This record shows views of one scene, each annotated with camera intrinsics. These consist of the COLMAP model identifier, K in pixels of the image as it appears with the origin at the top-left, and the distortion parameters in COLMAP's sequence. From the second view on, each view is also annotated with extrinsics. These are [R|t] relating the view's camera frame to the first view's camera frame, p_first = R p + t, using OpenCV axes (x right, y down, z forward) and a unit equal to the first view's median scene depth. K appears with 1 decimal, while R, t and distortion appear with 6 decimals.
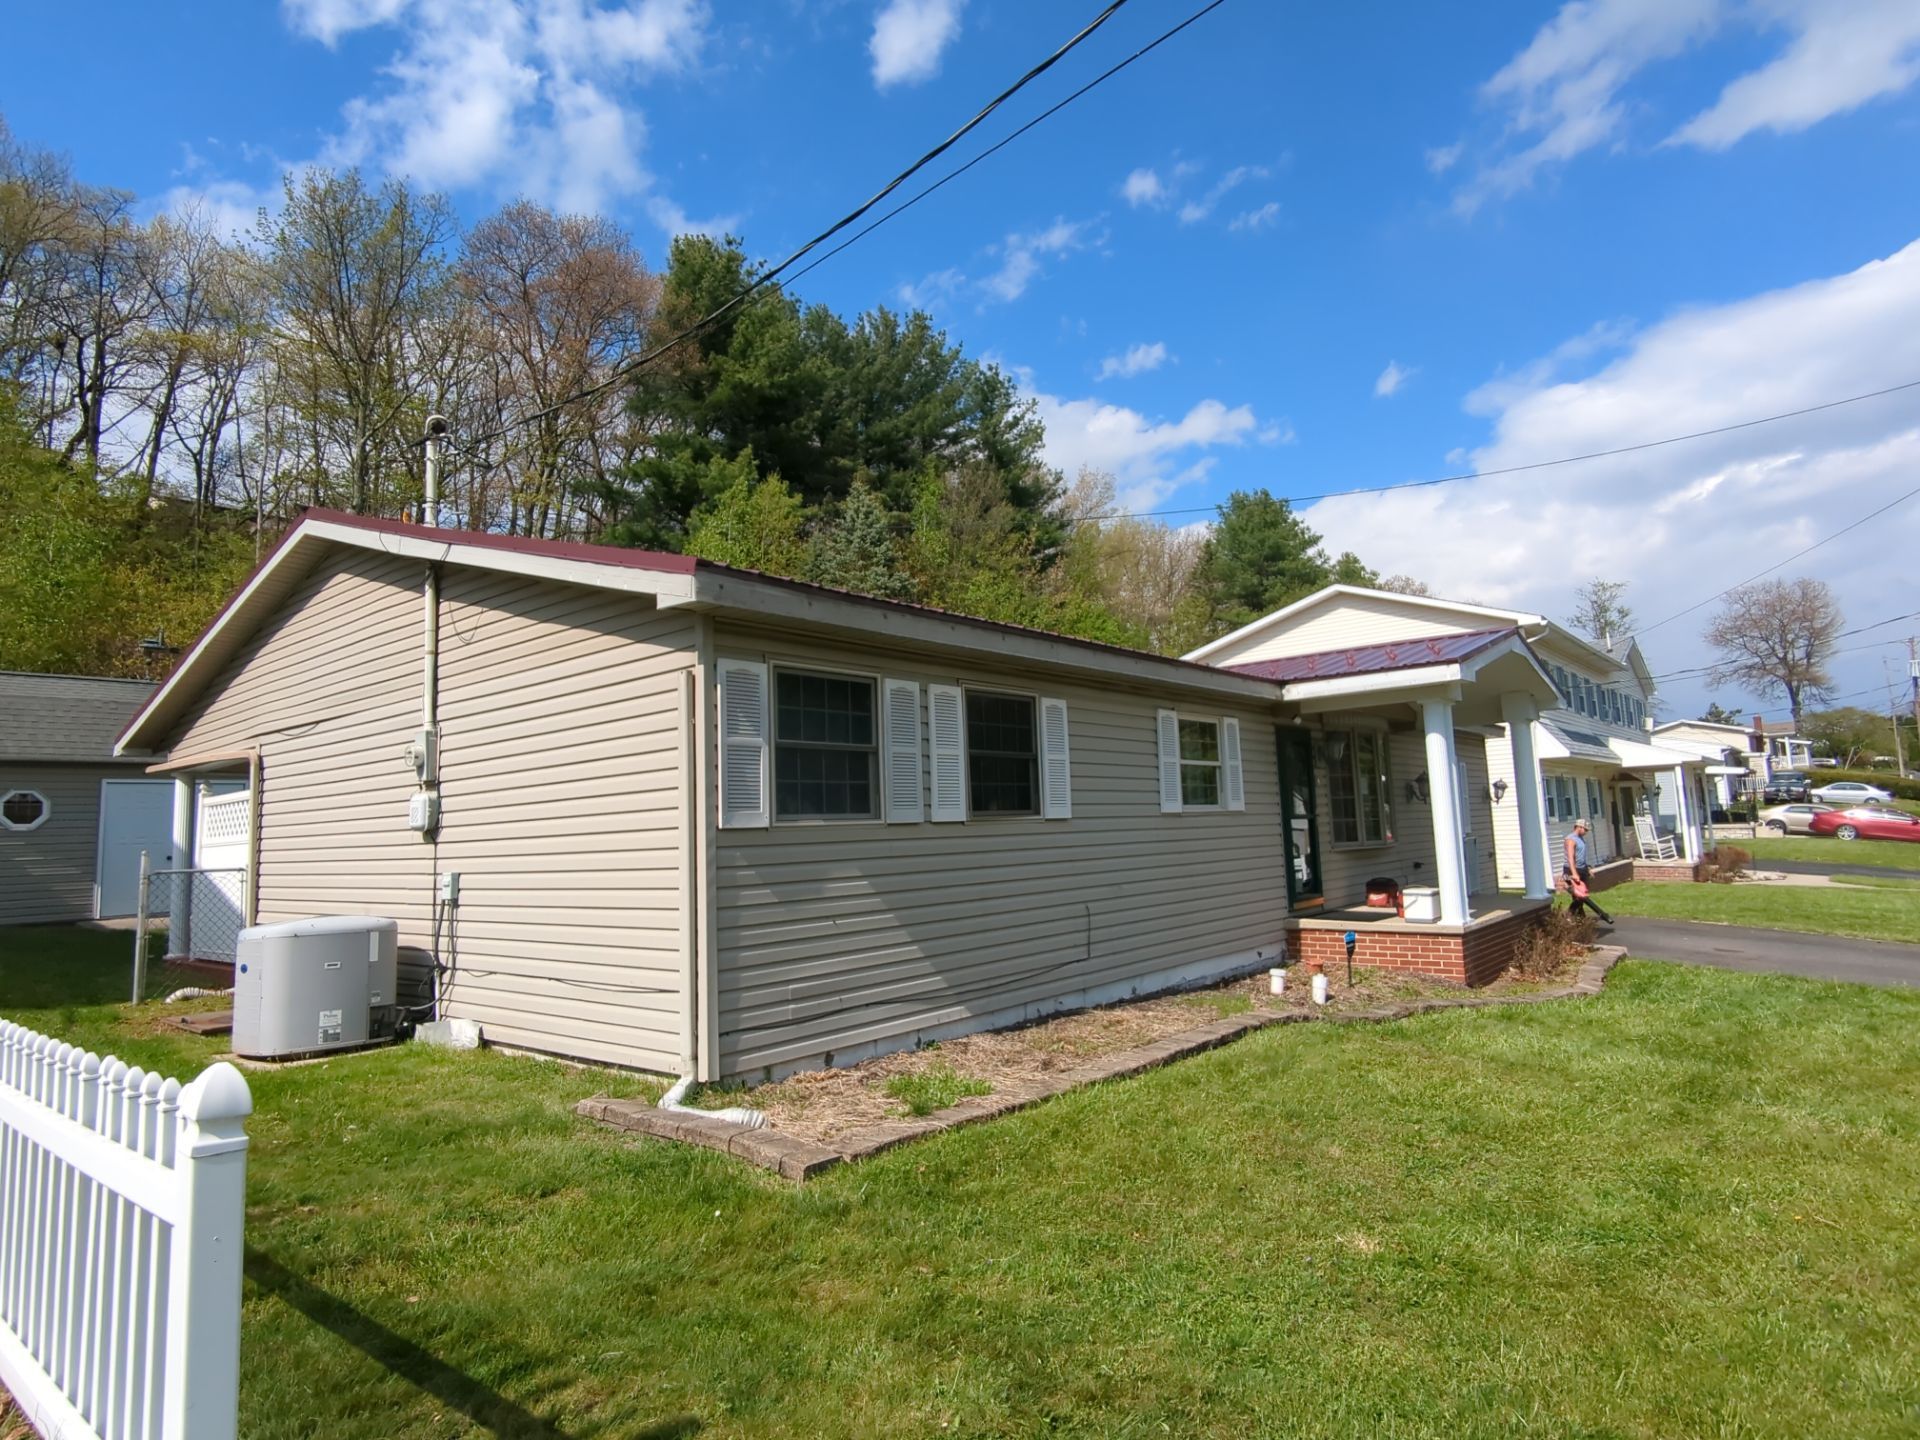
lens RADIAL K [[1062.3, 0, 963.1], [0, 1062.3, 713.1], [0, 0, 1]] dist [0.002740, -0.001687]
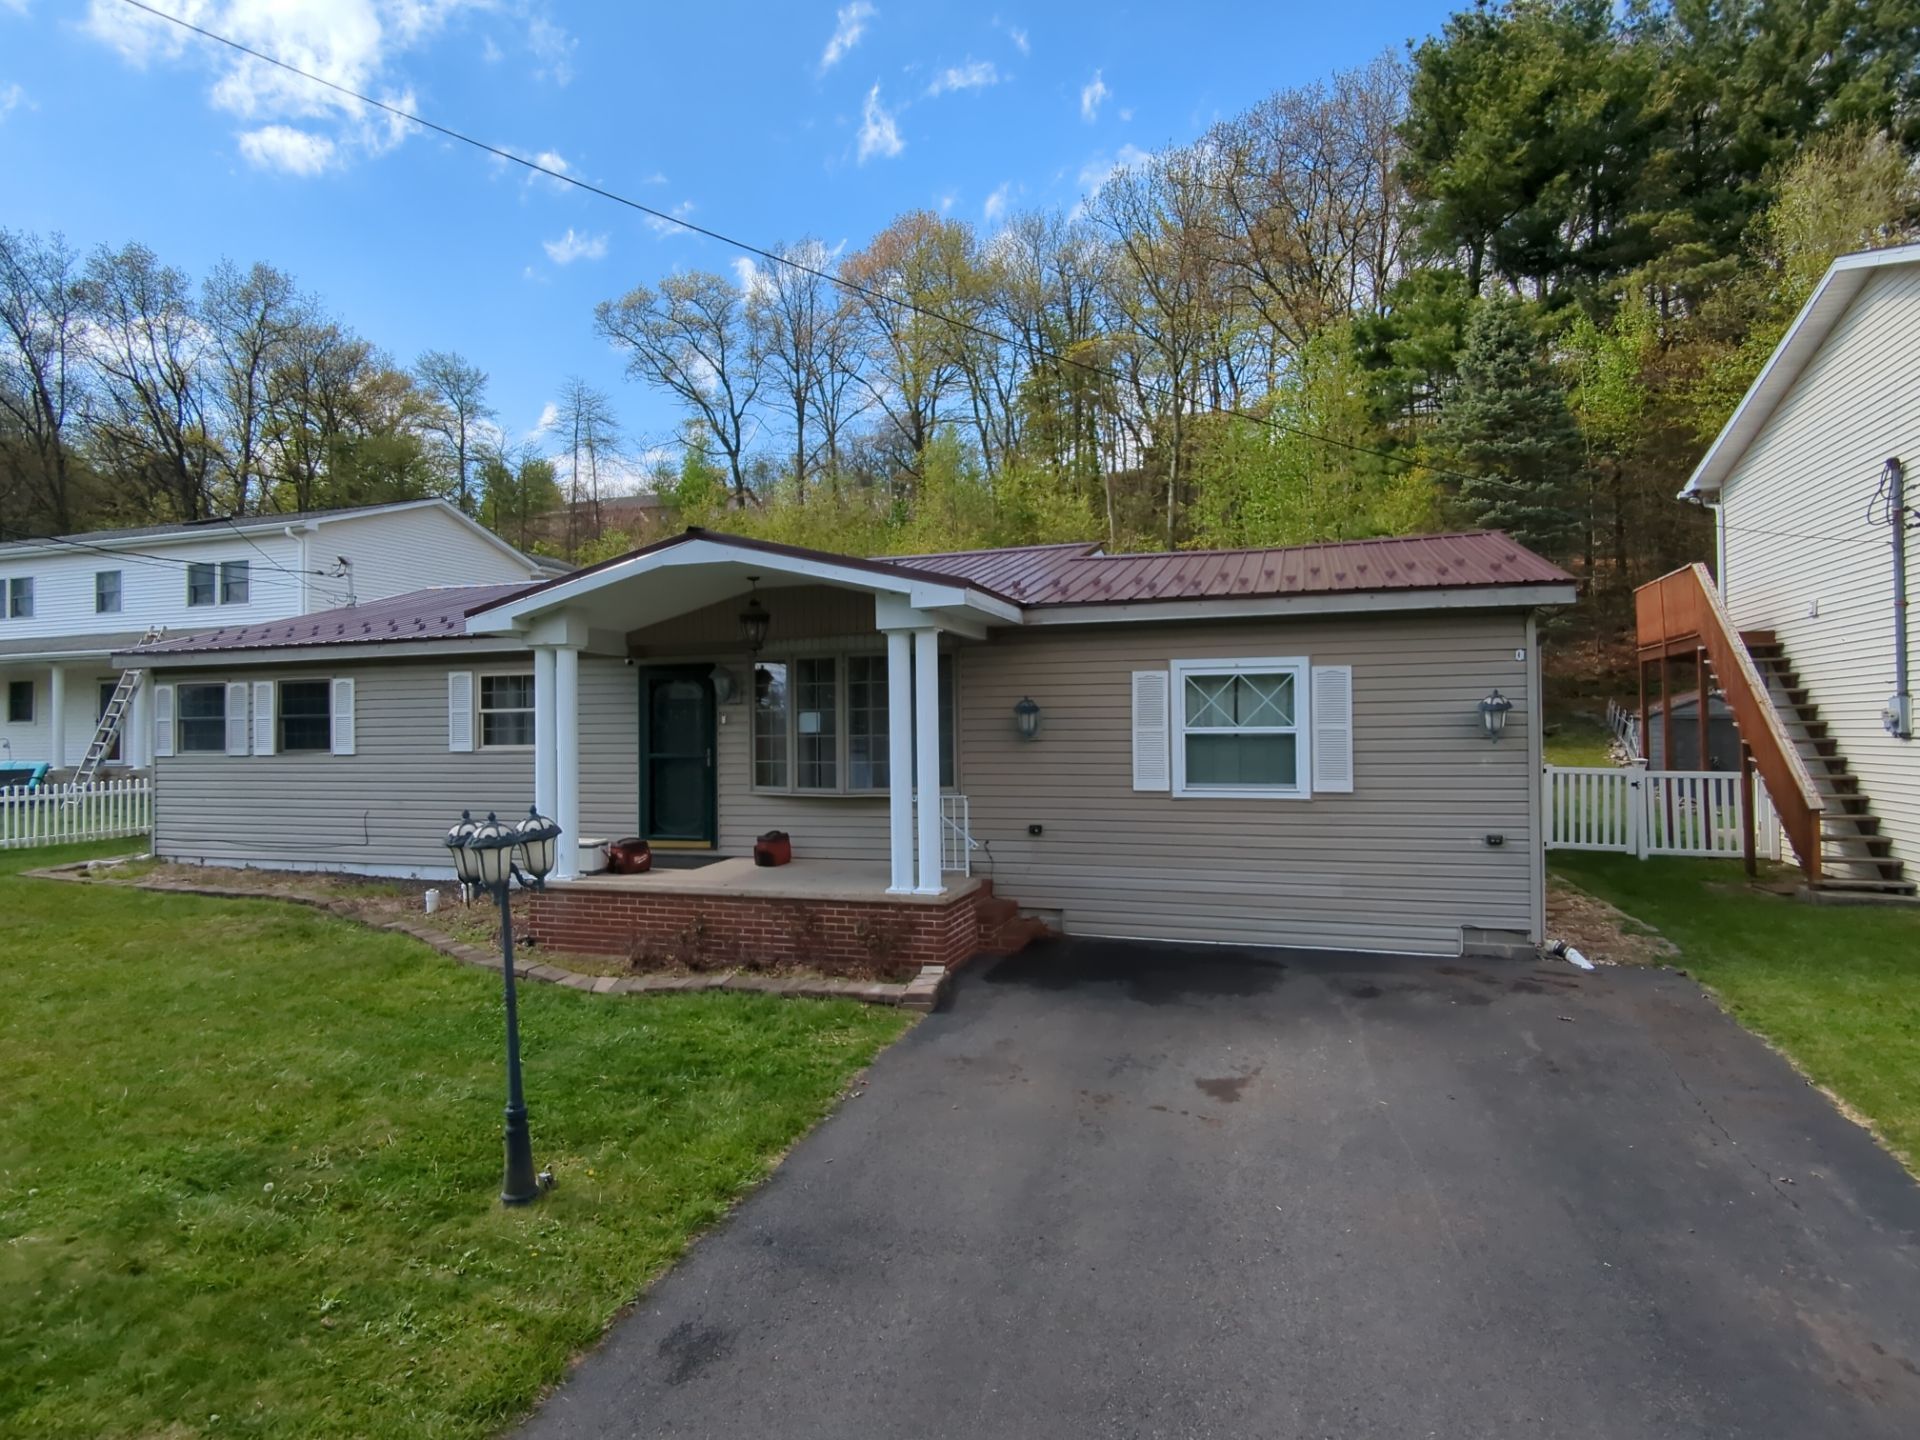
lens RADIAL K [[1057.5, 0, 960.0], [0, 1057.5, 720.0], [0, 0, 1]] dist [0.003169, -0.002000]
pose [[0.365708, 0.025079, -0.930392, 1.228263], [0.101177, 0.992642, 0.066526, 0.023554], [0.925214, -0.118463, 0.360480, 0.836098]]
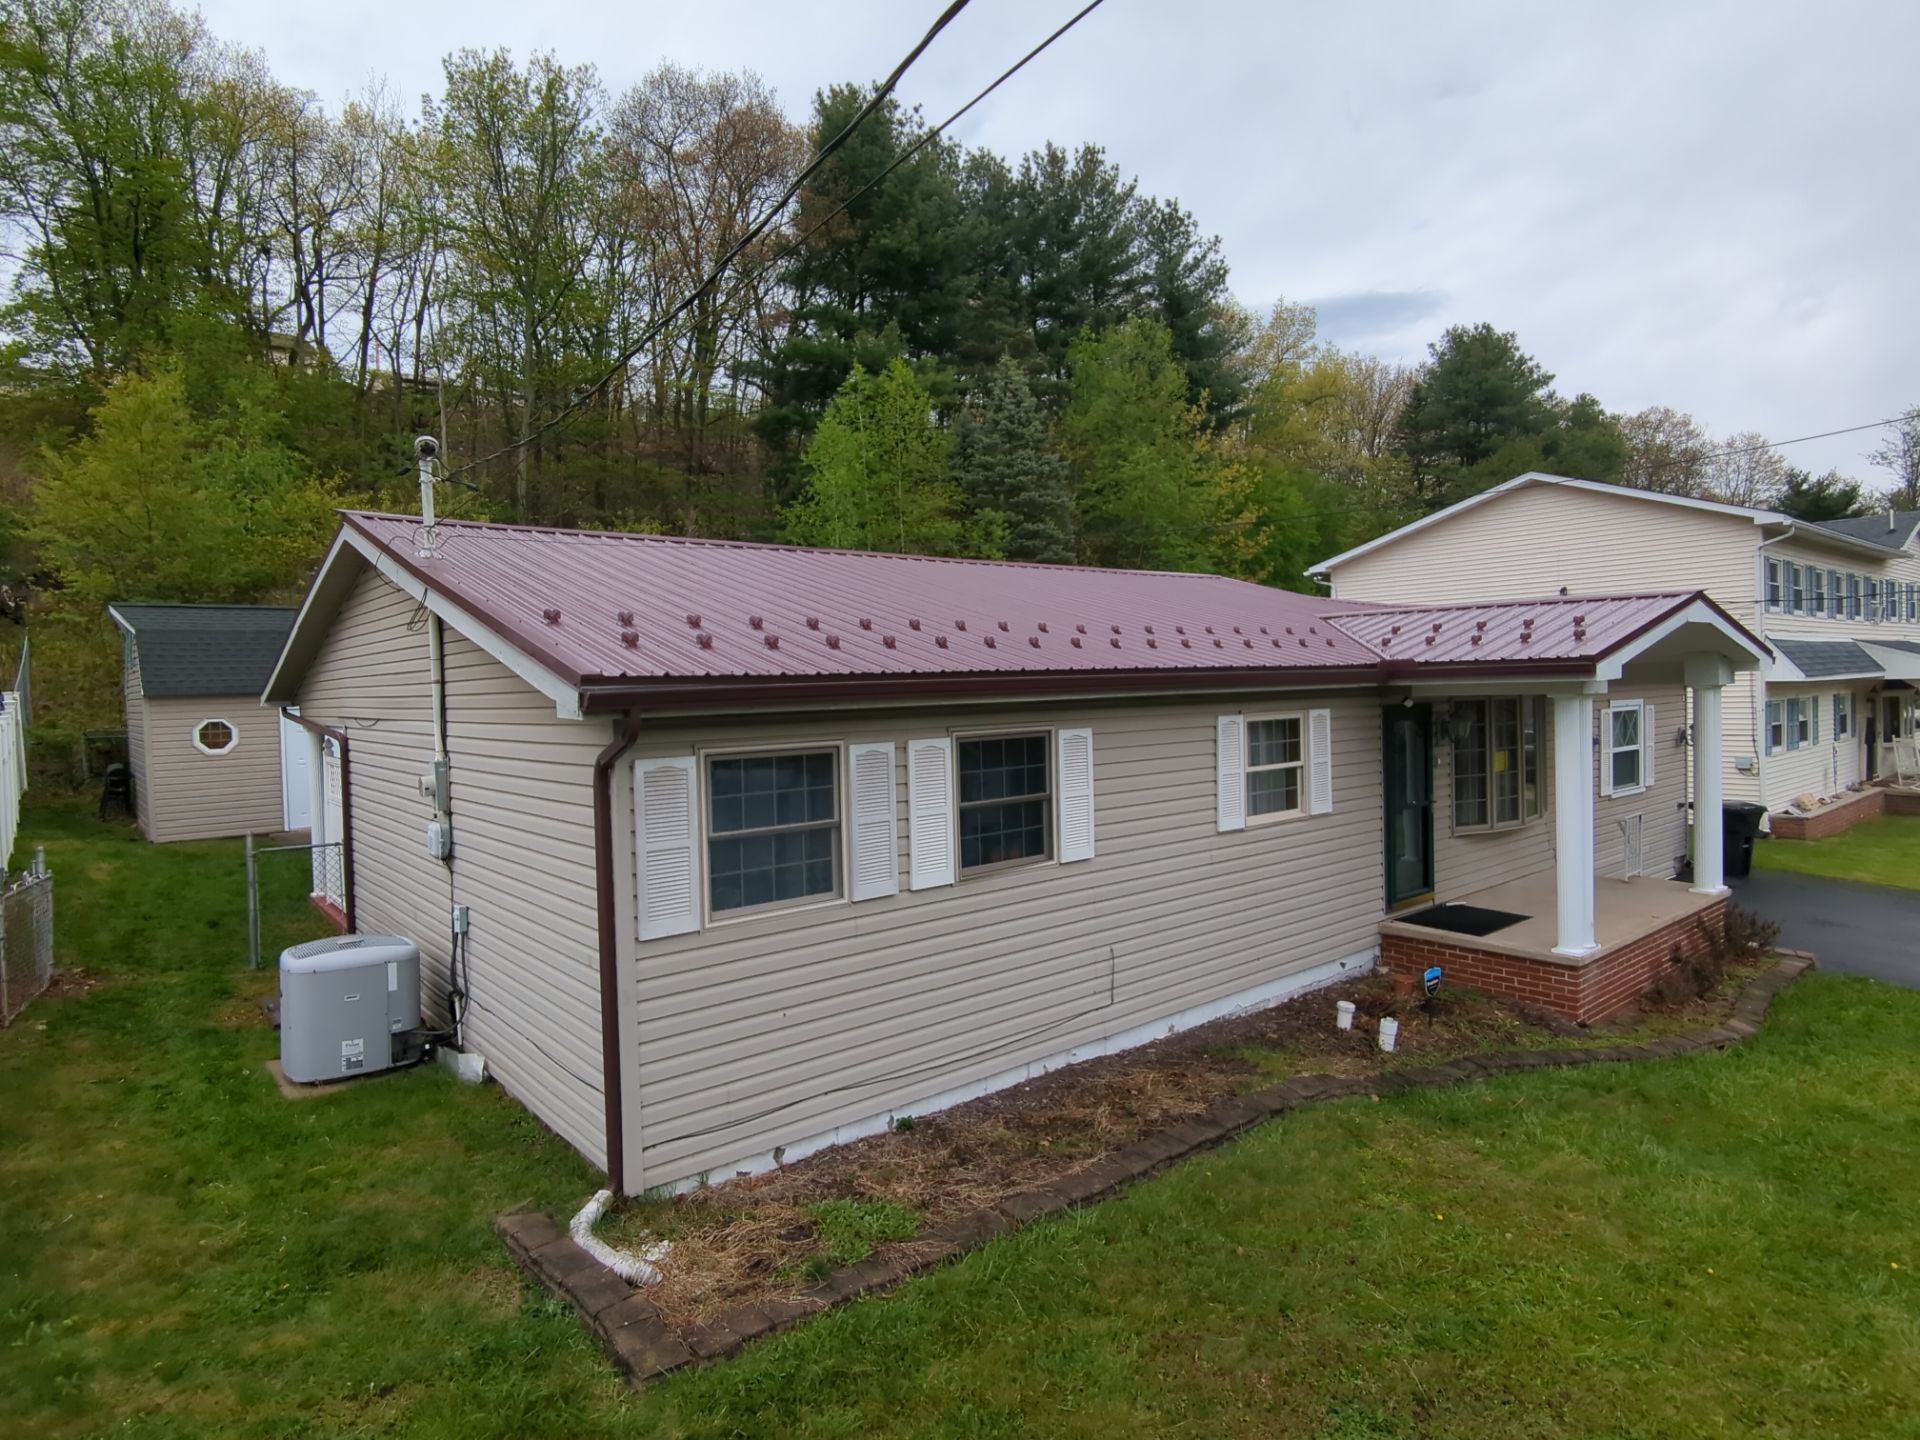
lens RADIAL K [[1062.3, 0, 963.1], [0, 1062.3, 713.1], [0, 0, 1]] dist [0.002740, -0.001687]
pose [[0.983368, 0.019103, -0.180618, 0.101362], [0.007431, 0.989389, 0.145103, -0.103833], [0.181473, -0.144032, 0.972791, 0.071852]]
